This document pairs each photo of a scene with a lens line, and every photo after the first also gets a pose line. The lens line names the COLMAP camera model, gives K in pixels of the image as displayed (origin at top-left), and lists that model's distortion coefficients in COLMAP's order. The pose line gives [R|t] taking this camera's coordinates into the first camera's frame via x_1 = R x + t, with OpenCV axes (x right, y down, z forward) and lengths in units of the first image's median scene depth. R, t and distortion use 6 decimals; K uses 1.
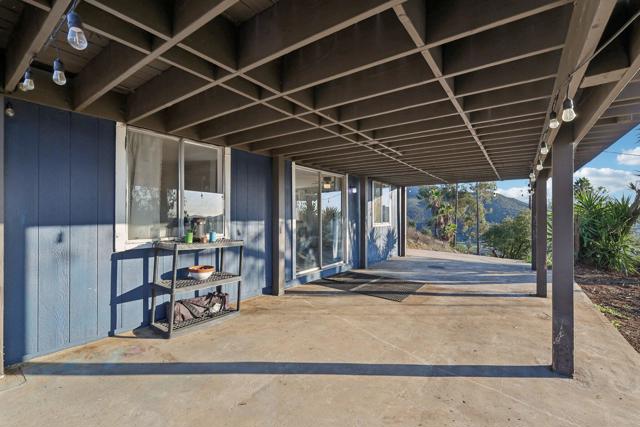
lens RADIAL K [[276.4, 0, 318.9], [0, 276.4, 211.9], [0, 0, 1]] dist [0.002021, 0.000123]
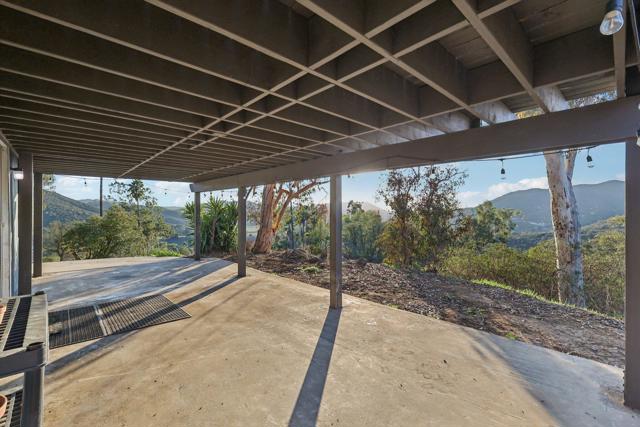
lens RADIAL K [[276.4, 0, 318.9], [0, 276.4, 211.9], [0, 0, 1]] dist [0.002021, 0.000123]
pose [[0.213791, -0.006663, 0.976857, -0.476743], [-0.007014, 0.999940, 0.008355, -0.017692], [-0.976854, -0.008638, 0.213731, 0.427301]]
